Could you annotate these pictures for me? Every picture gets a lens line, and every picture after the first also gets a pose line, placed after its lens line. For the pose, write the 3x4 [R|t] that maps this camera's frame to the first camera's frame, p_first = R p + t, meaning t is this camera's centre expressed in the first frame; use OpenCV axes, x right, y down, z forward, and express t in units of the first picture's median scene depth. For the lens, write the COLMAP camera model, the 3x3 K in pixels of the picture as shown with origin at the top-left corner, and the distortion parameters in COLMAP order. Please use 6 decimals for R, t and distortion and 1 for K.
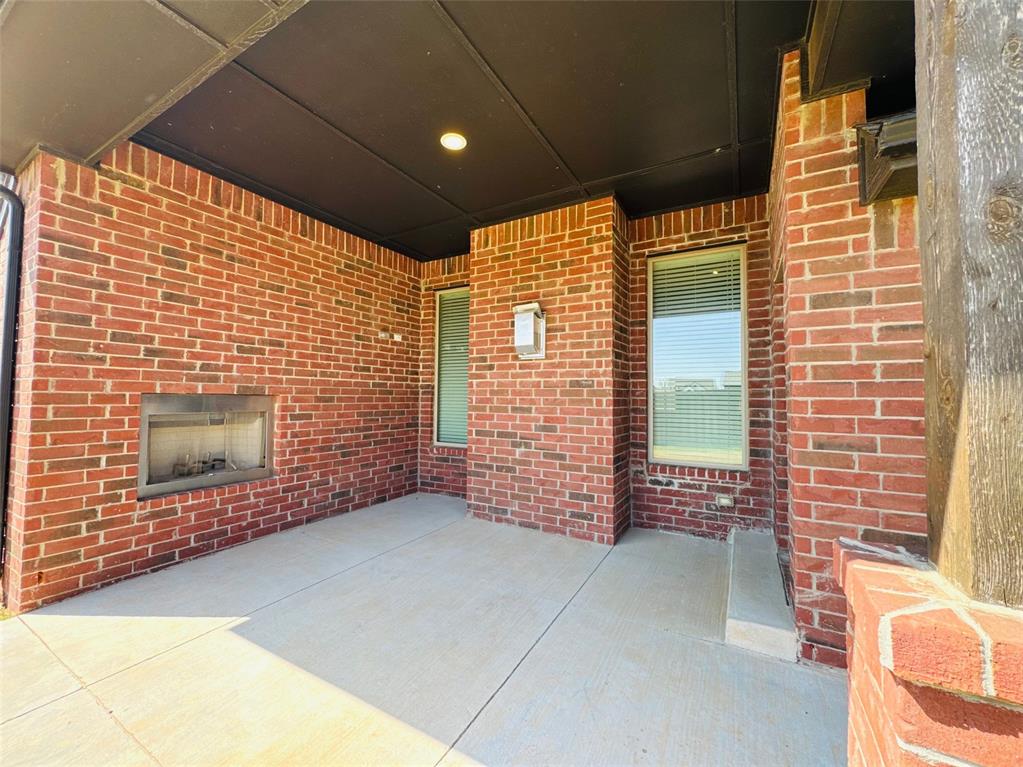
lens RADIAL K [[412.9, 0, 508.1], [0, 412.9, 381.3], [0, 0, 1]] dist [-0.003747, 0.000343]
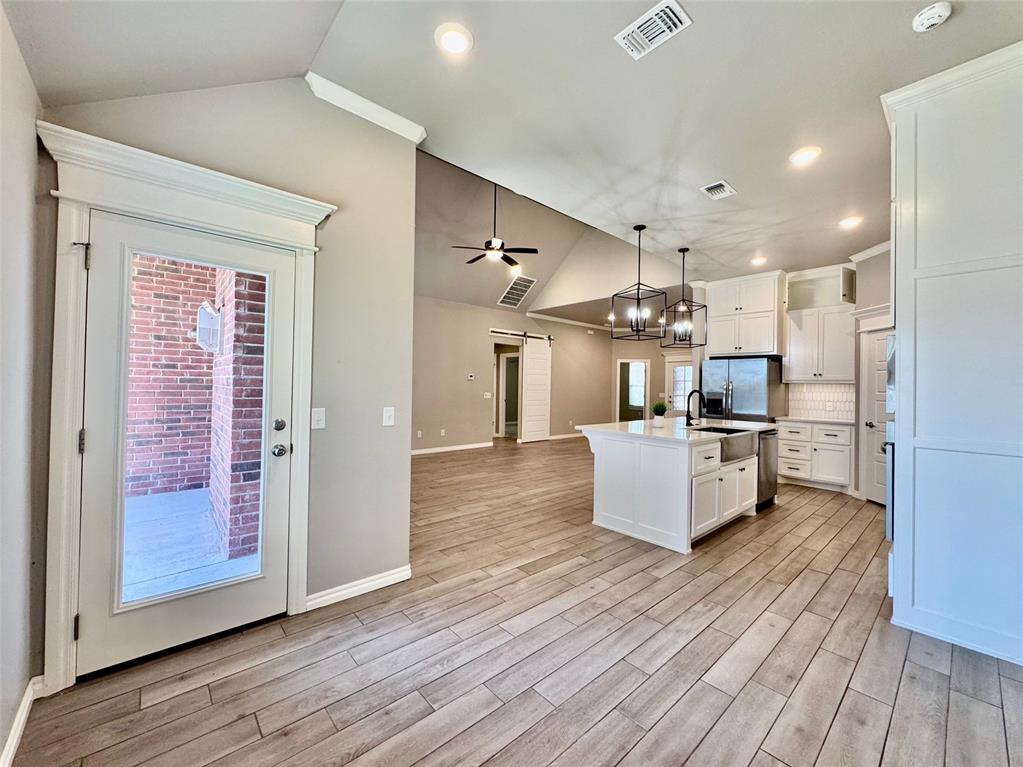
lens RADIAL K [[412.9, 0, 508.2], [0, 412.9, 383.5], [0, 0, 1]] dist [-0.003747, 0.000343]
pose [[0.947041, -0.001125, -0.321110, 1.047568], [0.008788, 0.999710, 0.022416, -0.000477], [0.320992, -0.024051, 0.946777, 0.312998]]
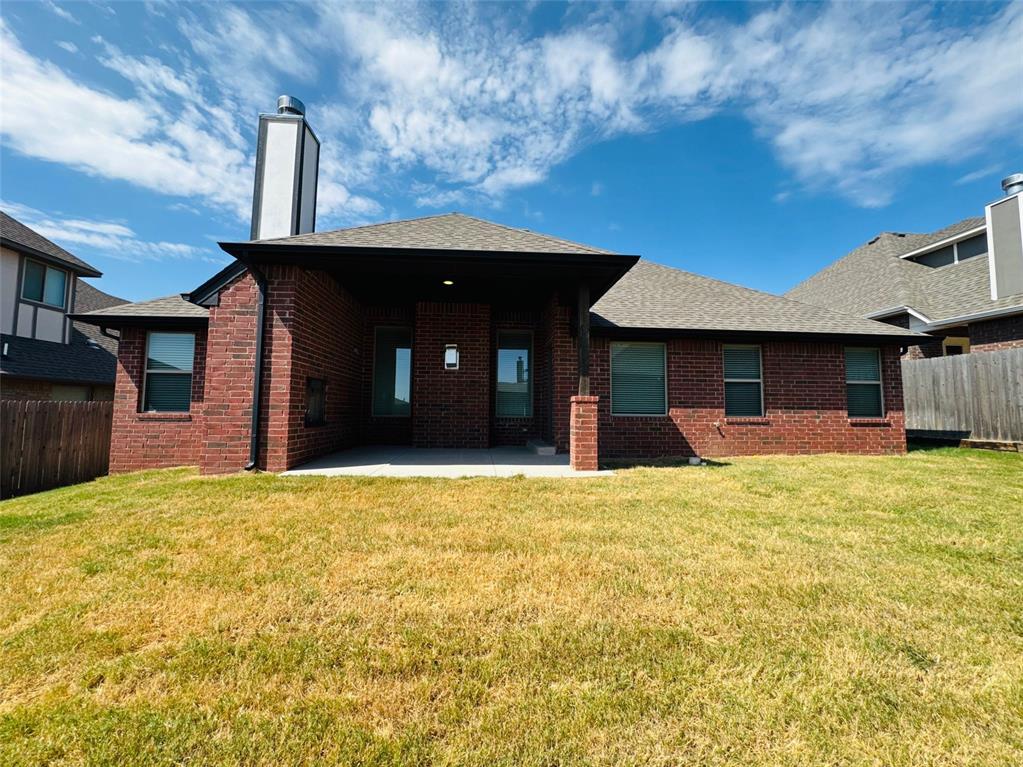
lens RADIAL K [[412.9, 0, 512.7], [0, 412.9, 381.4], [0, 0, 1]] dist [-0.003747, 0.000343]
pose [[0.828903, 0.038613, 0.558058, -0.800501], [-0.024061, 0.999153, -0.033394, 0.065787], [-0.558875, 0.014253, 0.829130, -0.880087]]
